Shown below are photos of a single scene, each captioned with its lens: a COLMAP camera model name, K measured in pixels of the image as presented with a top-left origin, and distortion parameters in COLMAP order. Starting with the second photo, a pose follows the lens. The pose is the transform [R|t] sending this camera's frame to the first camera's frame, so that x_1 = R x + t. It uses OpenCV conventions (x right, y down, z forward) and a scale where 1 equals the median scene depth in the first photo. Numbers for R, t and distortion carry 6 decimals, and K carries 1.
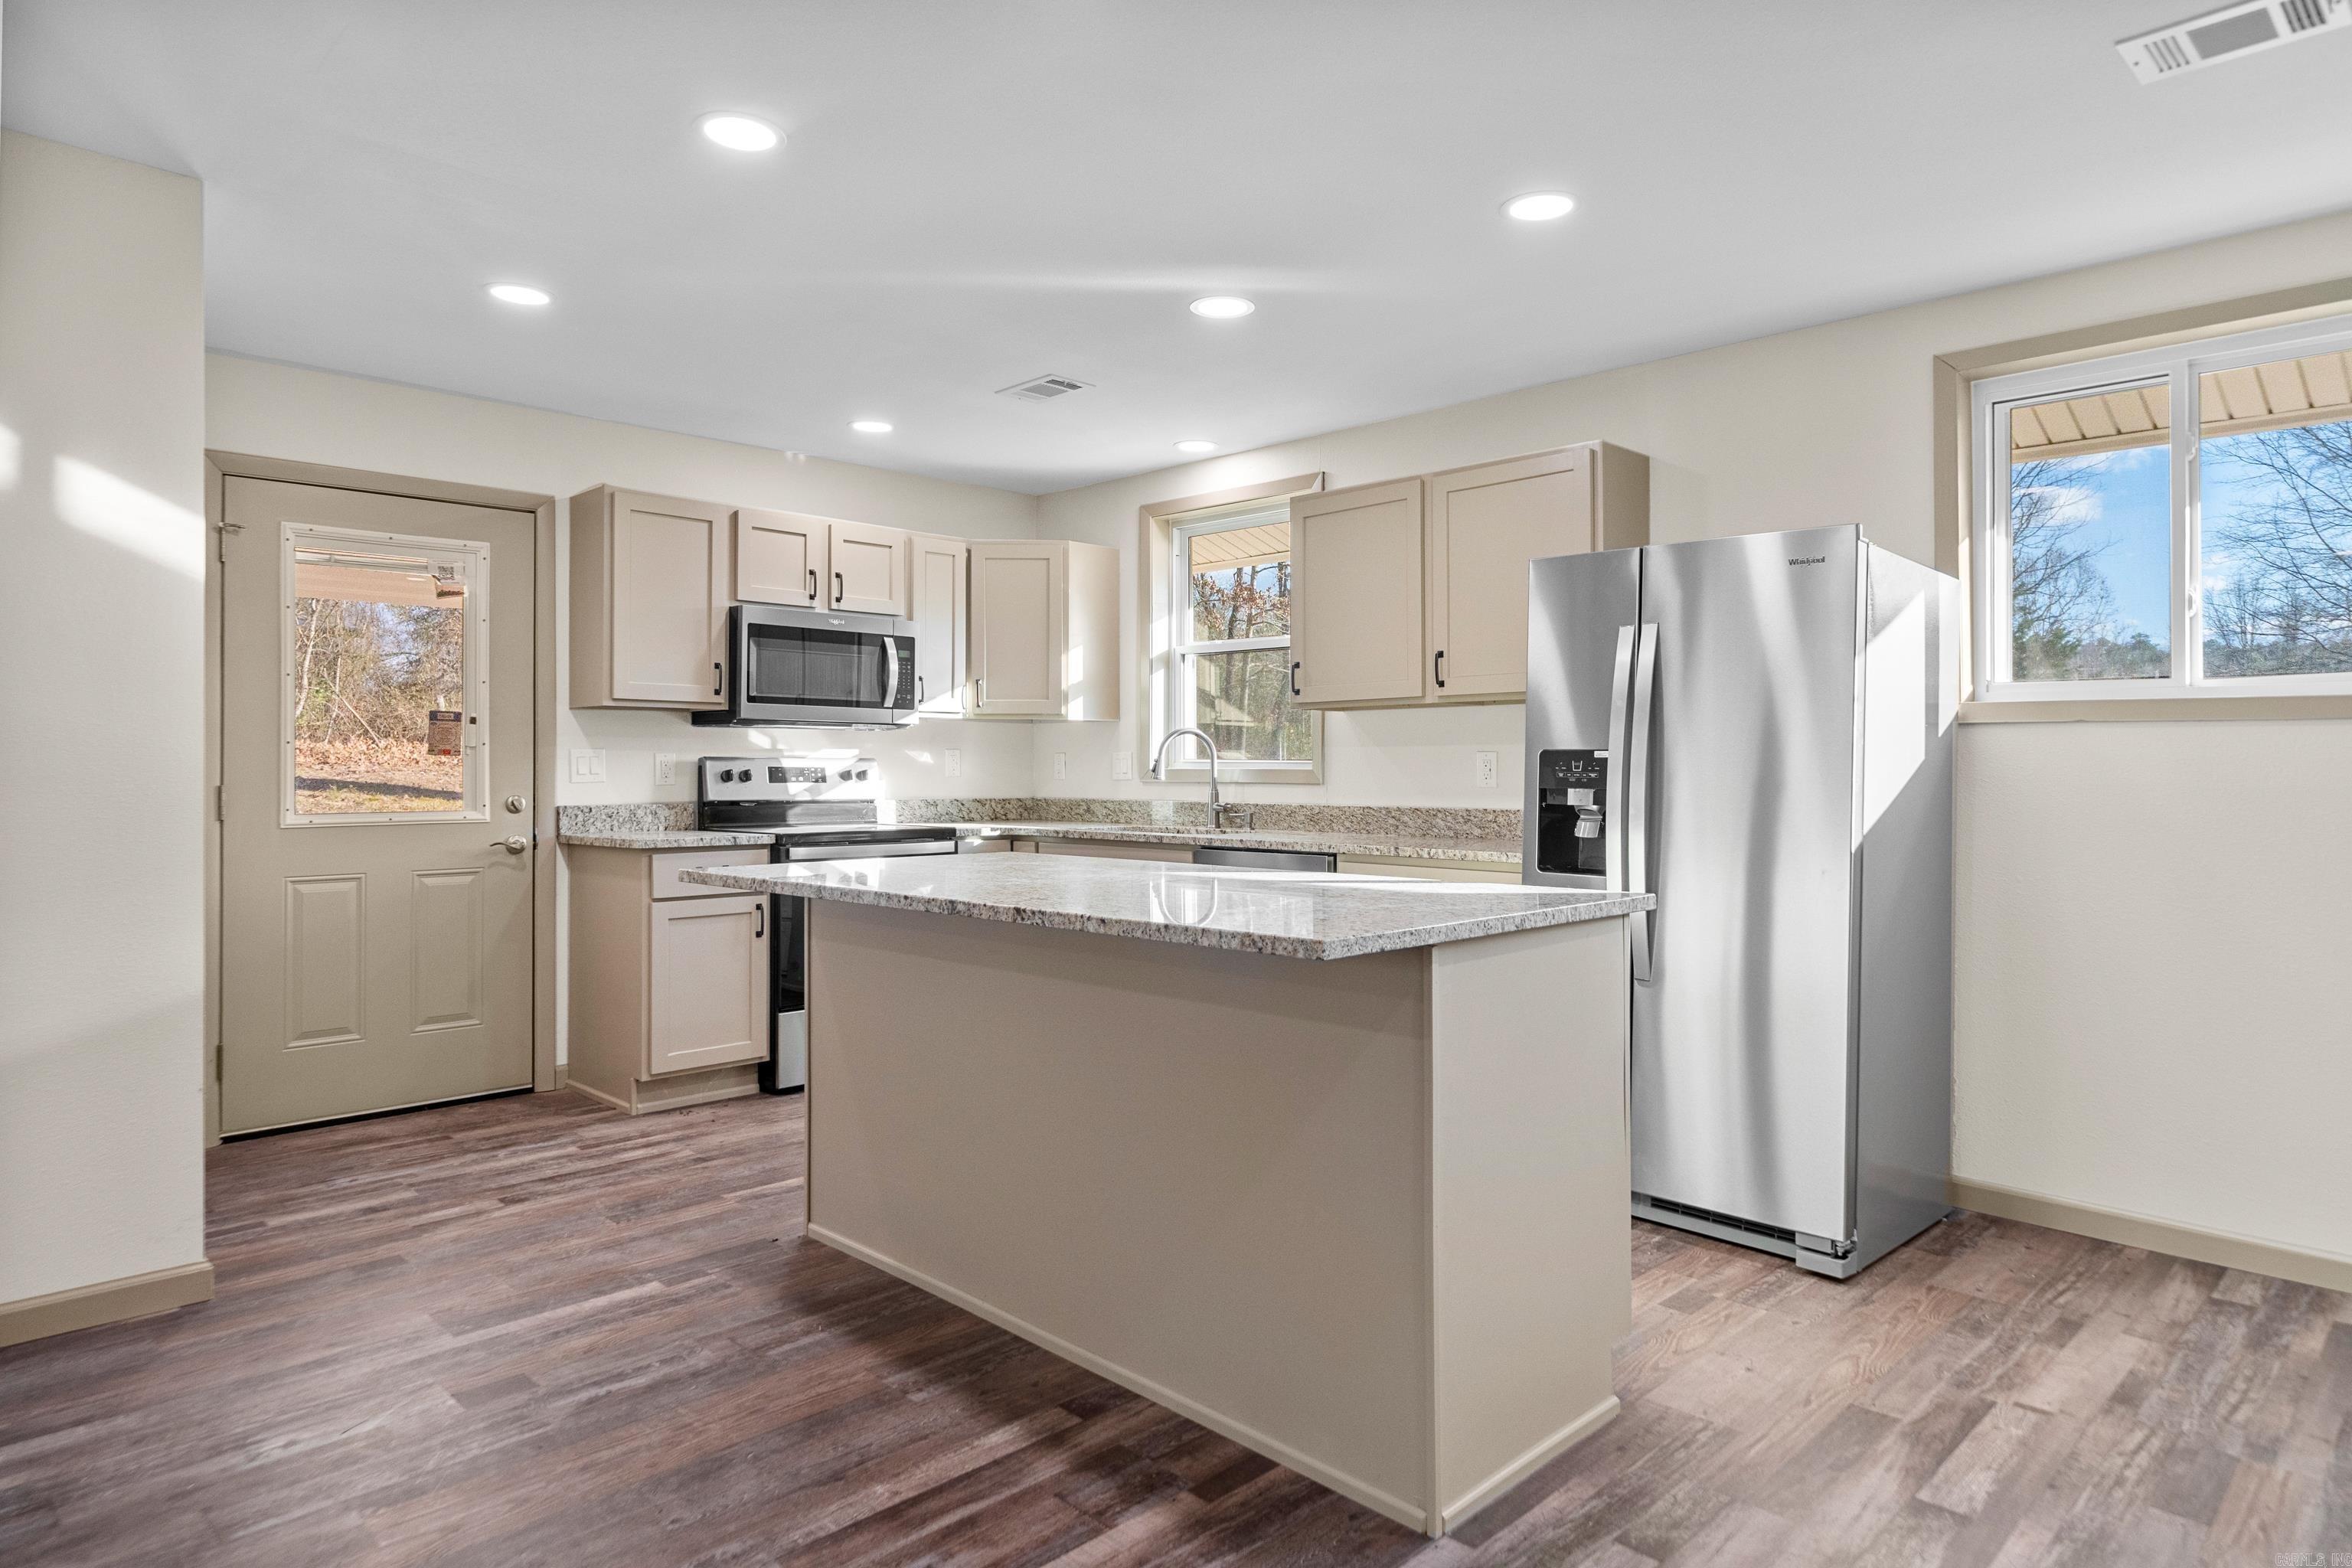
lens RADIAL K [[1341.1, 0, 1186.5], [0, 1341.1, 767.0], [0, 0, 1]] dist [-0.006182, -0.000462]
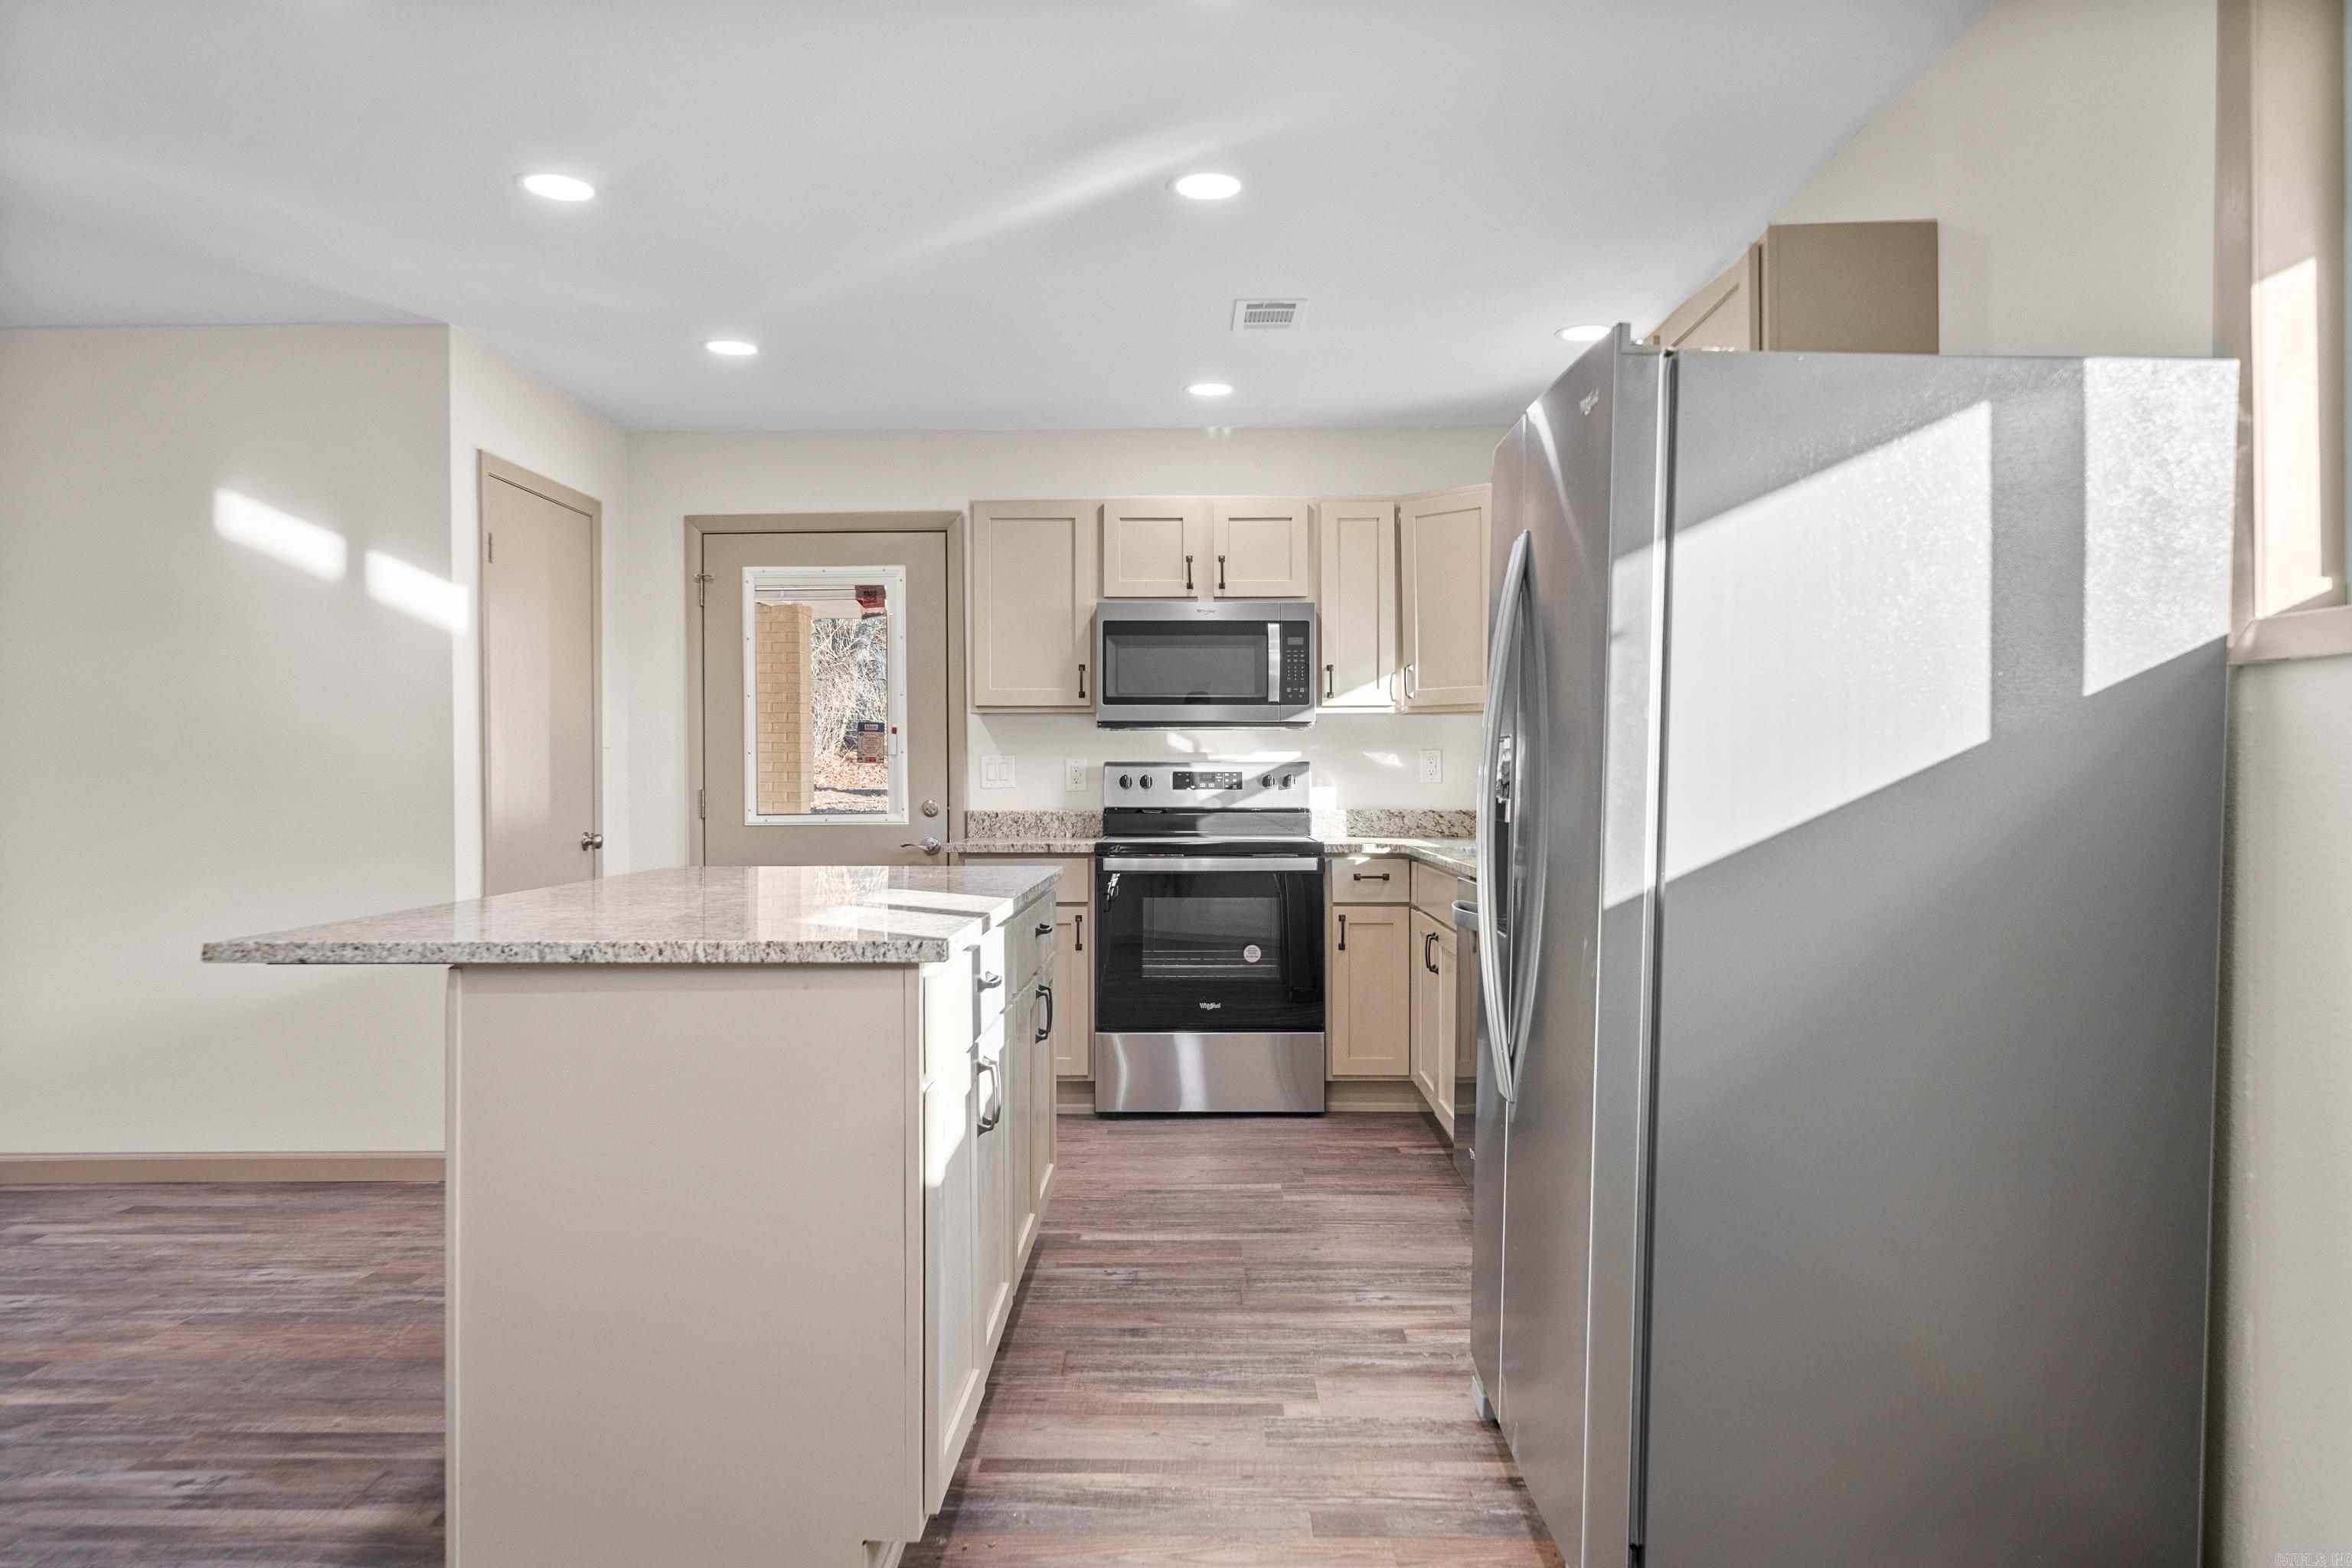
lens RADIAL K [[1589.1, 0, 1168.9], [0, 1589.1, 778.4], [0, 0, 1]] dist [0.001685, 0.006096]
pose [[0.696223, -0.002922, -0.717820, 0.531057], [0.004978, 0.999987, 0.000757, 0.003915], [0.717809, -0.004100, 0.696228, 0.253911]]
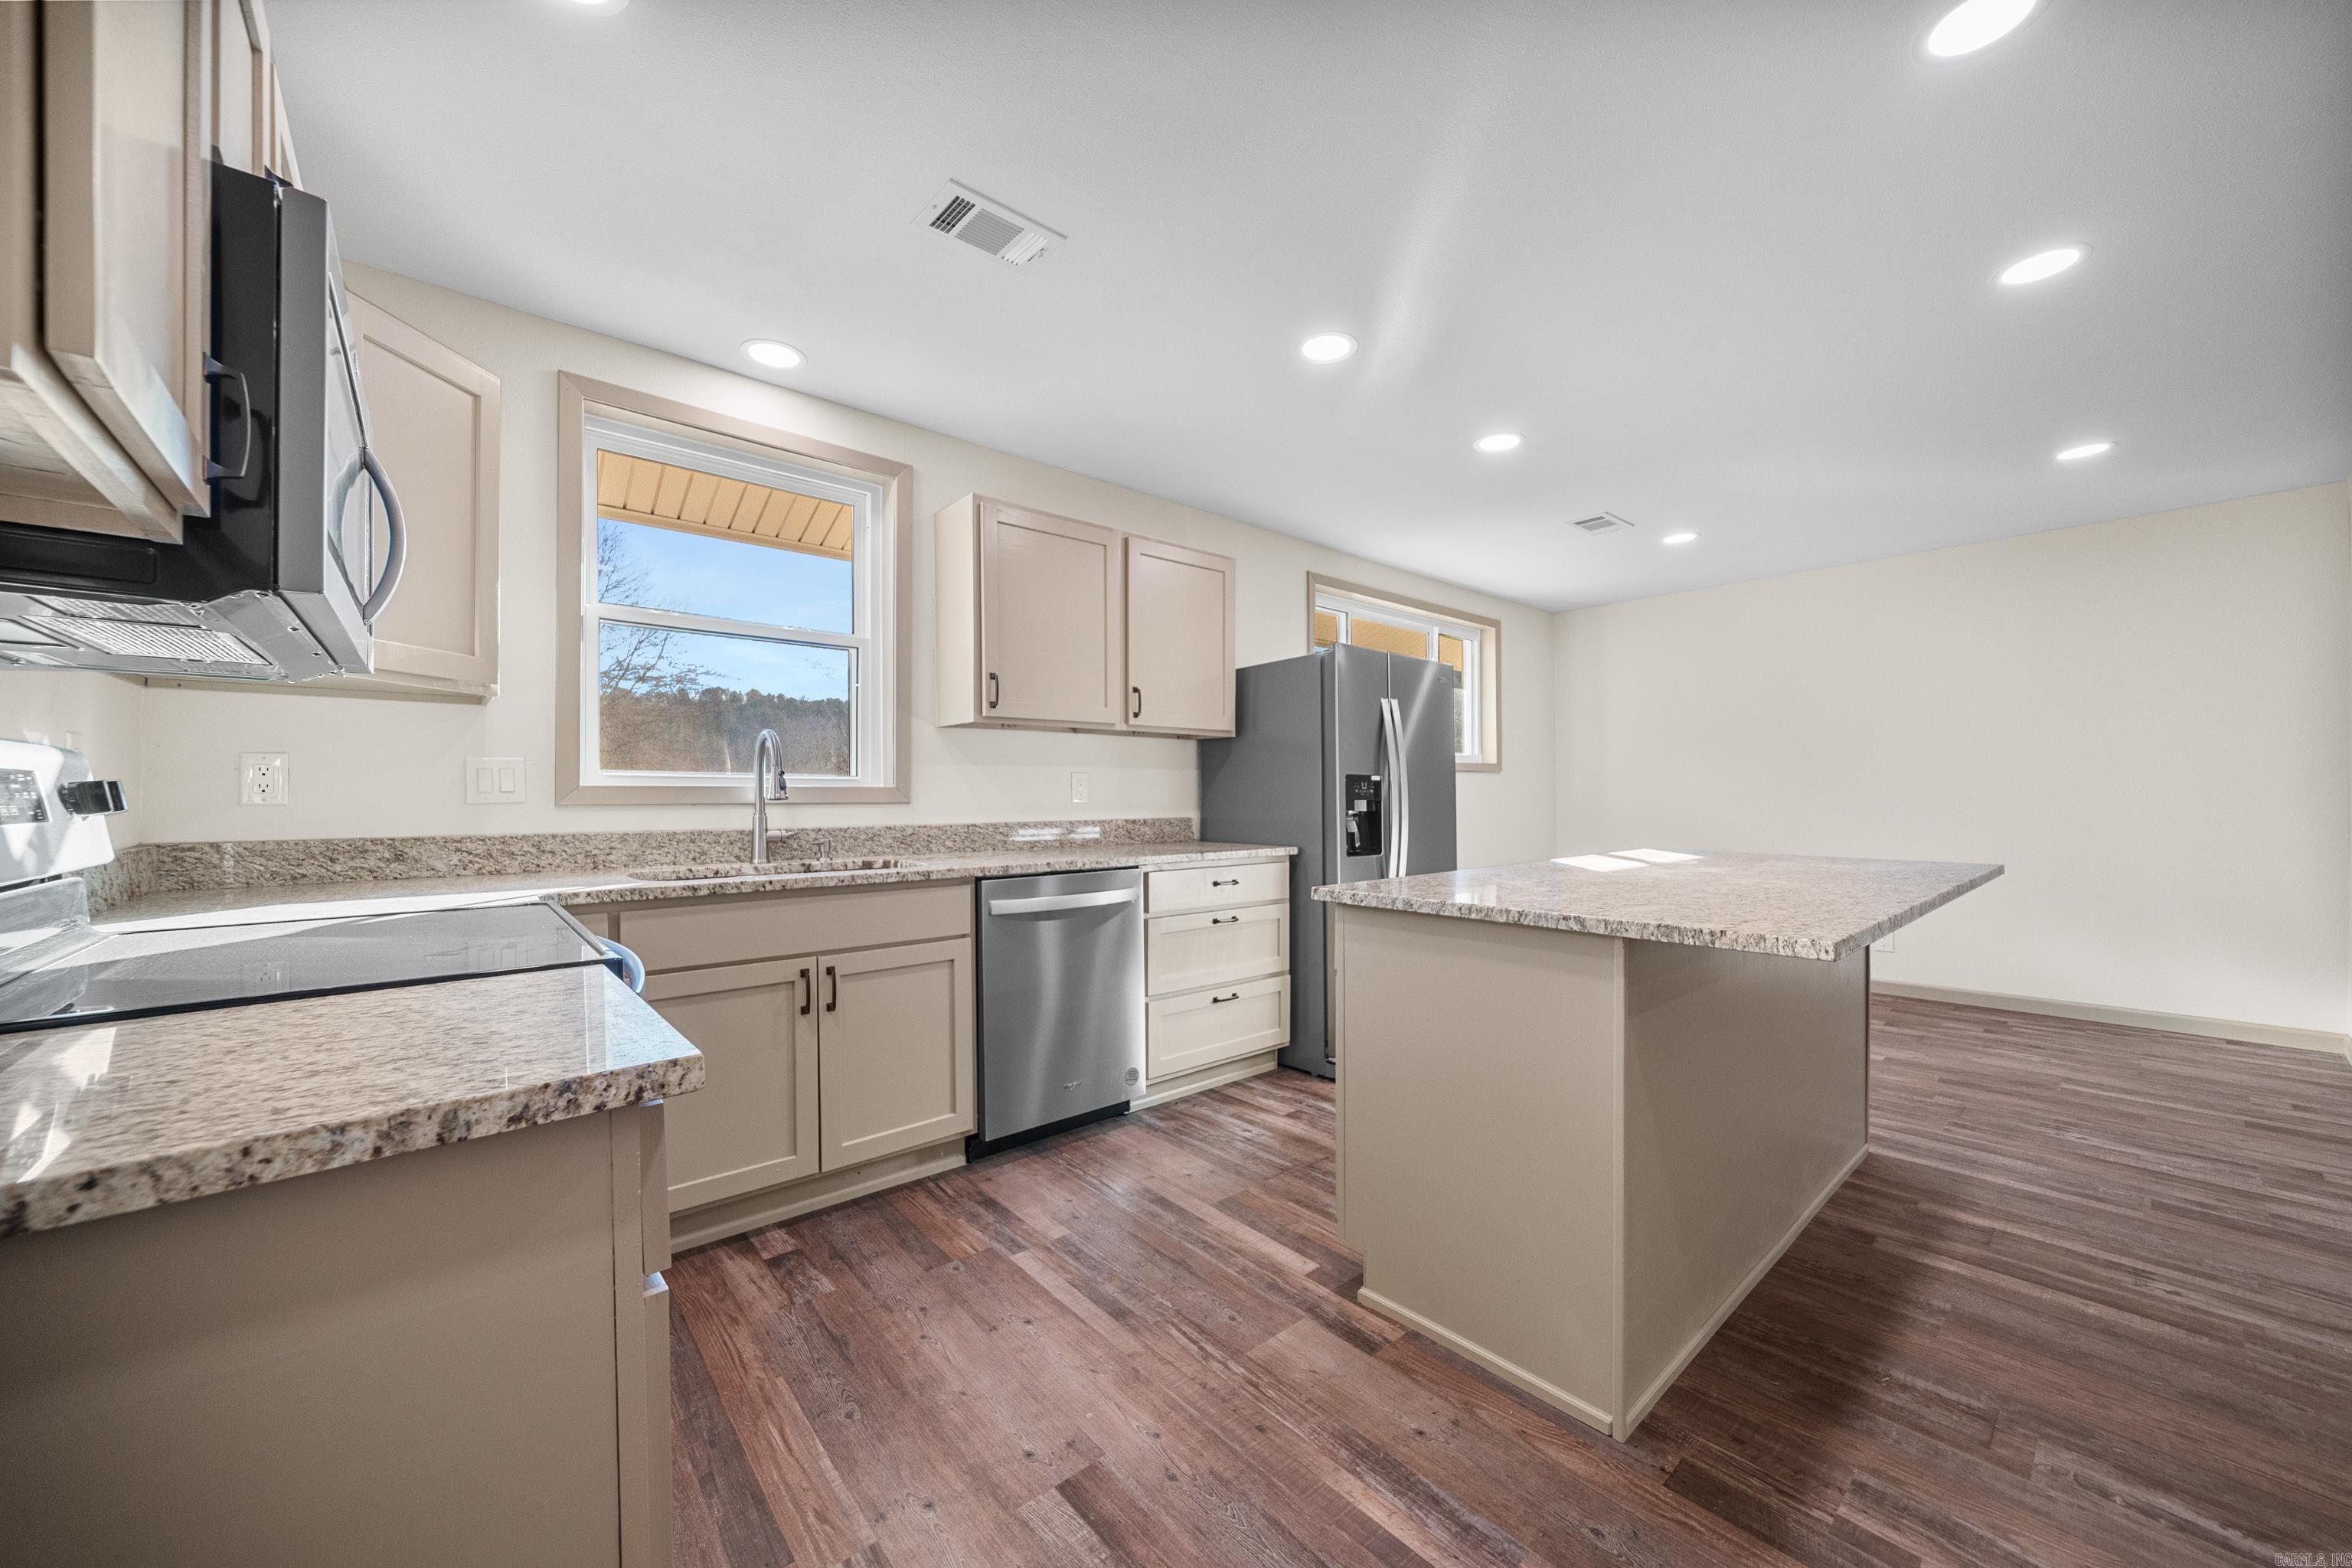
lens RADIAL K [[864.0, 0, 1193.6], [0, 864.0, 800.6], [0, 0, 1]] dist [-0.000436, 0.000473]
pose [[0.067293, -0.010884, 0.997674, -0.515642], [-0.003357, 0.999932, 0.011135, 0.004368], [-0.997728, -0.004098, 0.067252, 0.821144]]
